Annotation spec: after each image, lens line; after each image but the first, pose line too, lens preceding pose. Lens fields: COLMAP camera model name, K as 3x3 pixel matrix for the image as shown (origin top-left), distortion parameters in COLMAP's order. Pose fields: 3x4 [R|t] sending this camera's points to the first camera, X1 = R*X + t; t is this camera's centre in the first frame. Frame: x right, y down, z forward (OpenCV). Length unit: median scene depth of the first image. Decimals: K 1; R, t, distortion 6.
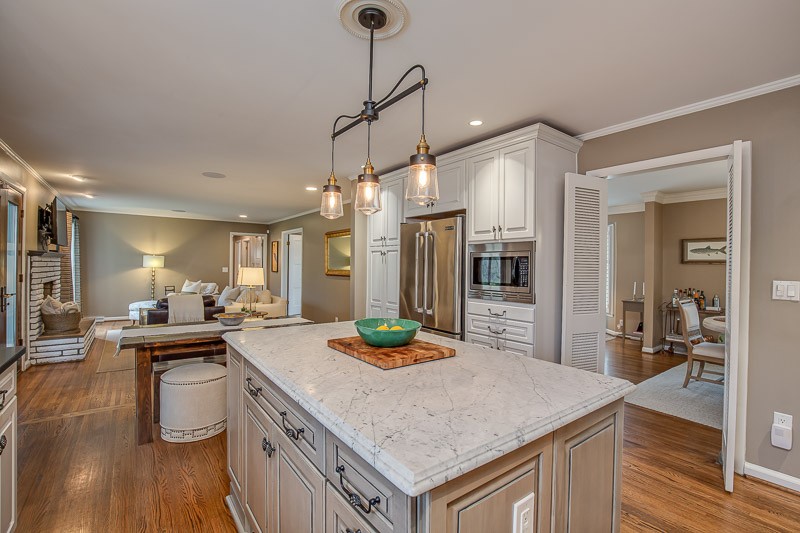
lens RADIAL K [[372.6, 0, 411.8], [0, 372.6, 266.0], [0, 0, 1]] dist [-0.019605, -0.000163]
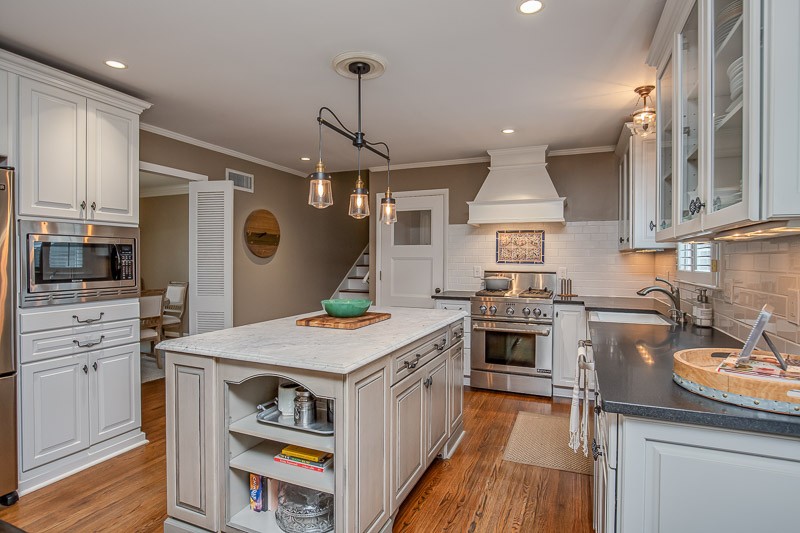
lens RADIAL K [[418.1, 0, 400.0], [0, 418.1, 264.3], [0, 0, 1]] dist [0.000144, 0.000311]
pose [[-0.494480, -0.021518, 0.868923, -0.776007], [-0.004555, 0.999744, 0.022165, -0.003352], [-0.869177, 0.007002, -0.494451, 0.838122]]
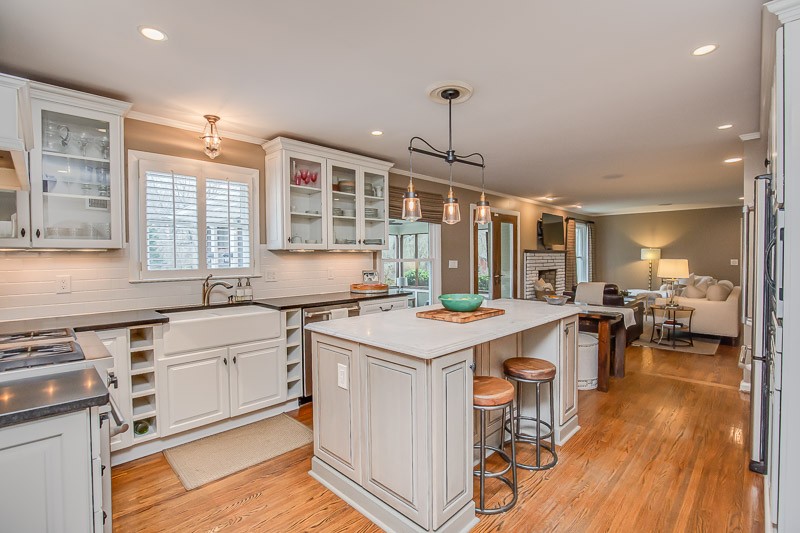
lens RADIAL K [[372.6, 0, 398.6], [0, 372.6, 266.9], [0, 0, 1]] dist [-0.019605, -0.000163]
pose [[0.141753, 0.008522, -0.989865, 0.696966], [0.008506, 0.999916, 0.009827, 0.018989], [0.989866, -0.009813, 0.141668, 0.295140]]
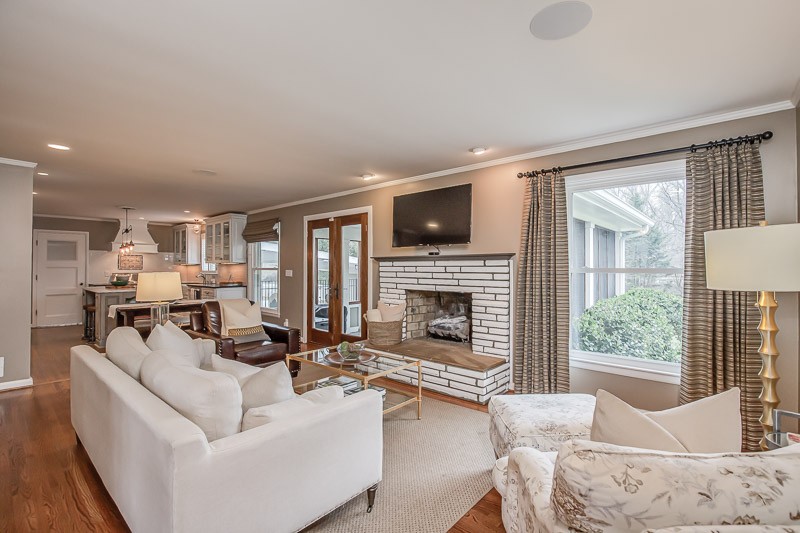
lens RADIAL K [[372.6, 0, 398.9], [0, 372.6, 264.7], [0, 0, 1]] dist [-0.019605, -0.000163]
pose [[-0.981834, -0.007105, -0.189609, -1.219844], [-0.007111, 0.999975, -0.000650, -0.023885], [0.189609, 0.000710, -0.981860, 2.939961]]
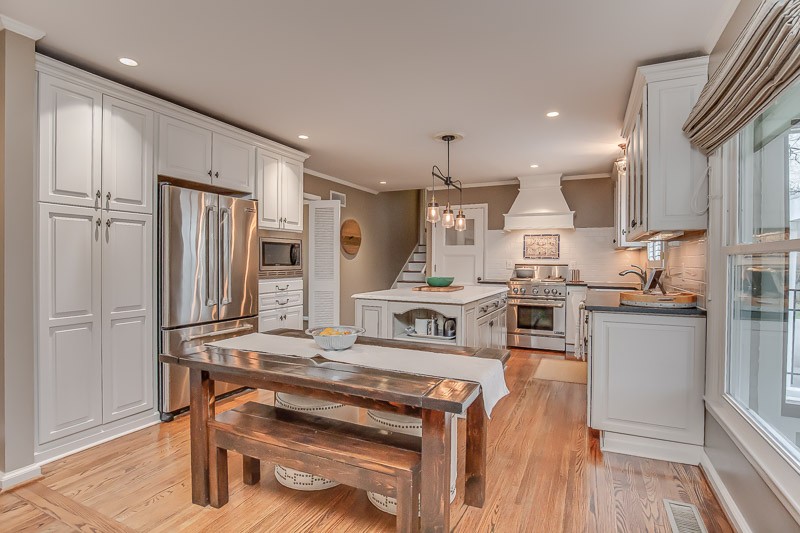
lens RADIAL K [[398.4, 0, 404.1], [0, 398.4, 264.6], [0, 0, 1]] dist [0.002727, -0.000215]
pose [[-0.461840, -0.018788, 0.886765, -1.093871], [-0.005205, 0.999816, 0.018472, 0.021061], [-0.886948, 0.003915, -0.461852, 1.205375]]
